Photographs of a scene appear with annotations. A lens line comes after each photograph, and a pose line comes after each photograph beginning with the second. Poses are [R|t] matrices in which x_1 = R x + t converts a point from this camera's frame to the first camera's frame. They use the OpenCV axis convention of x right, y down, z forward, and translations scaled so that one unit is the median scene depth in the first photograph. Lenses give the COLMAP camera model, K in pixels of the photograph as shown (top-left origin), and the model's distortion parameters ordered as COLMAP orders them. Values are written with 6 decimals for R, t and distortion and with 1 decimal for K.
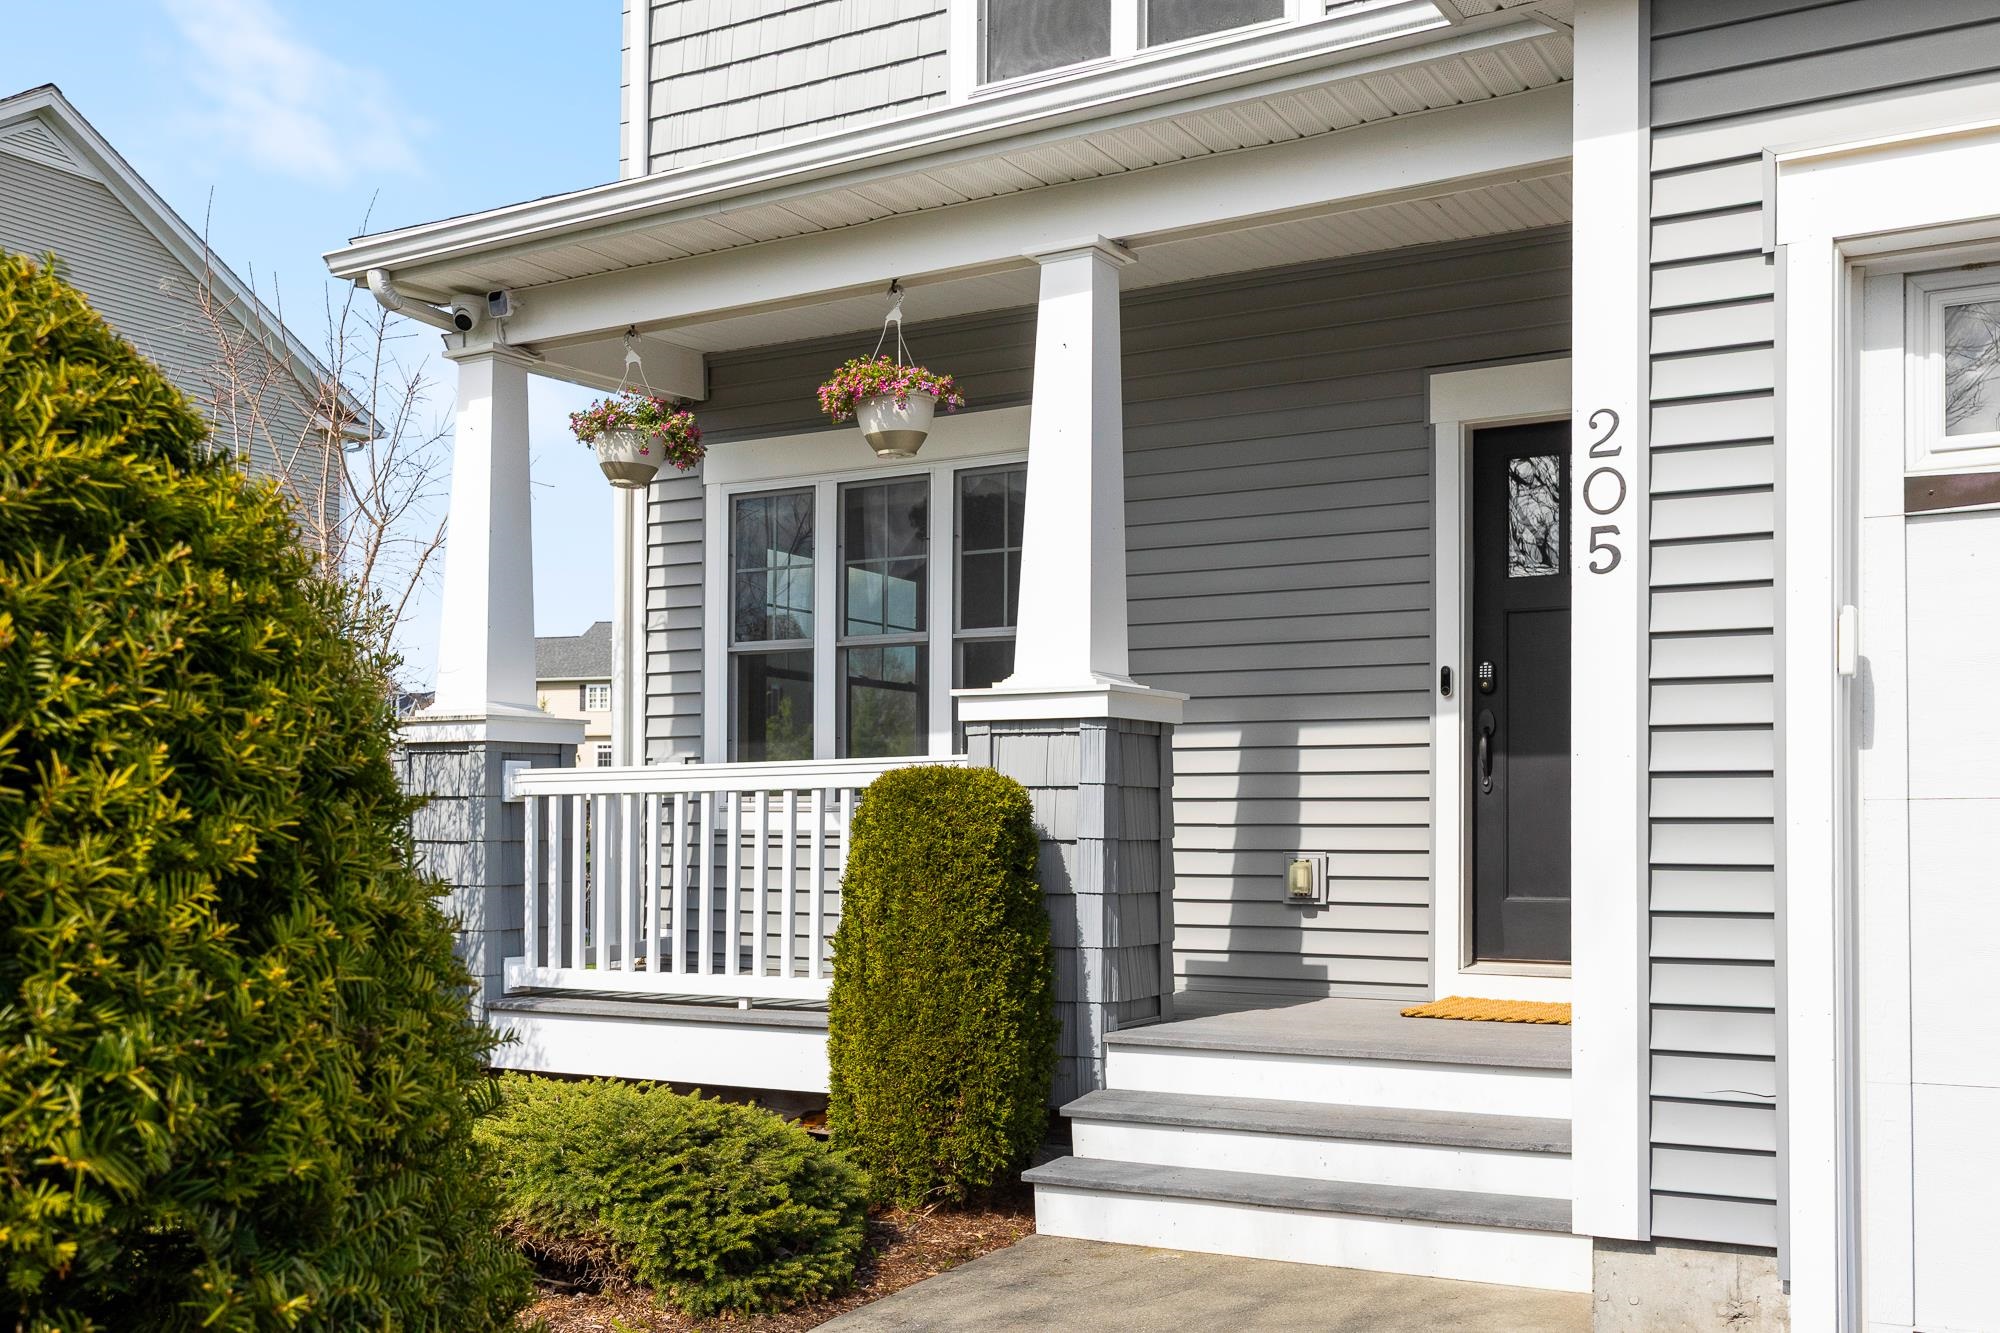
lens RADIAL K [[1927.5, 0, 1004.6], [0, 1927.5, 800.5], [0, 0, 1]] dist [-0.000194, 0.009961]
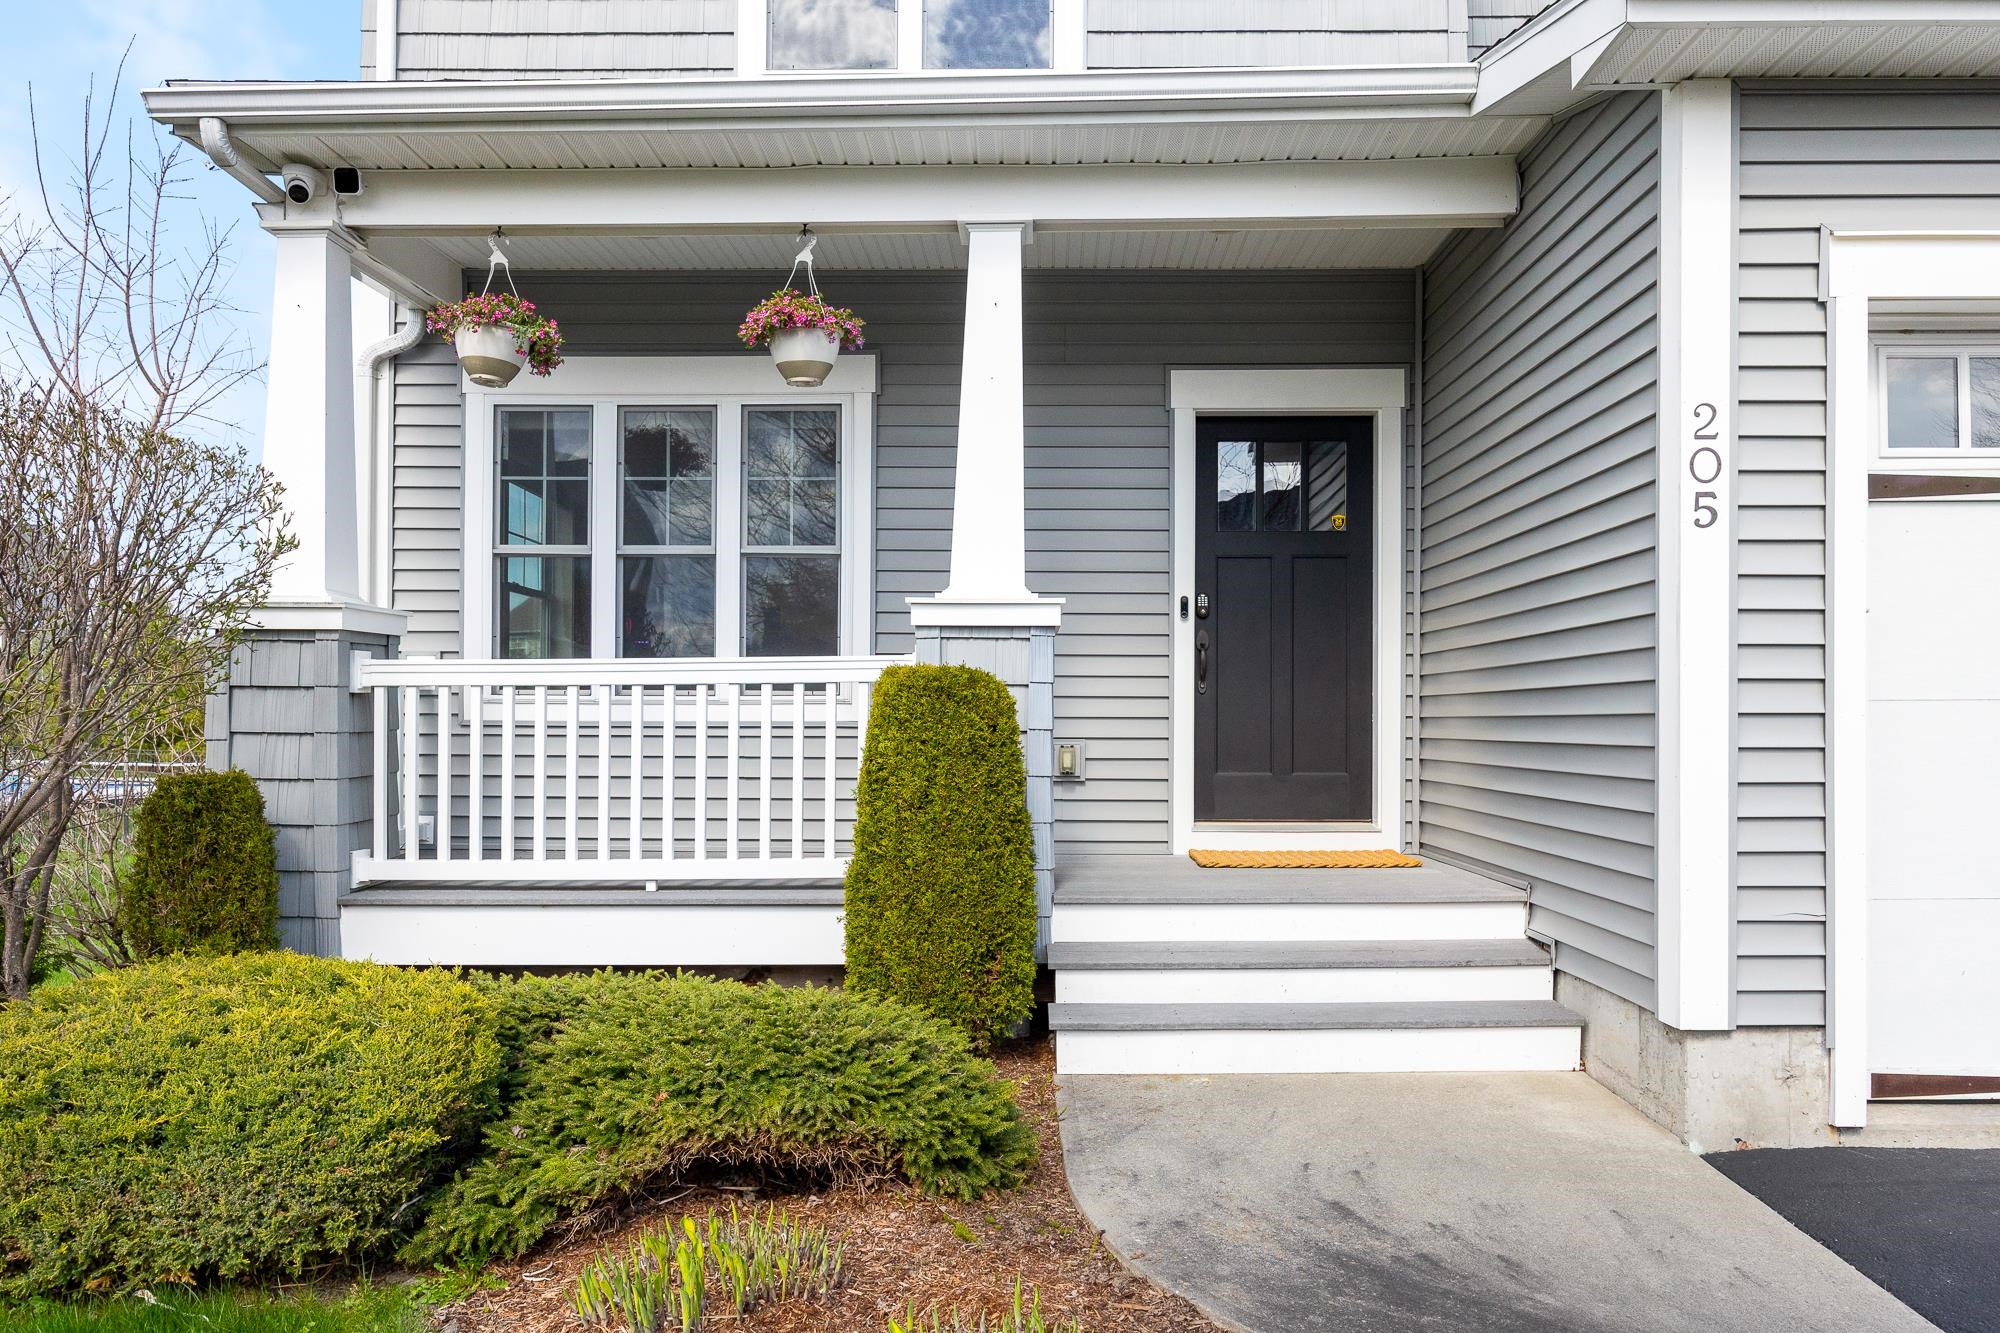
lens RADIAL K [[1419.5, 0, 1004.5], [0, 1419.5, 702.6], [0, 0, 1]] dist [0.025201, -0.008124]
pose [[0.874132, 0.007011, 0.485638, -0.346308], [-0.007705, 0.999970, -0.000568, 0.003926], [-0.485628, -0.003246, 0.874160, 0.222749]]
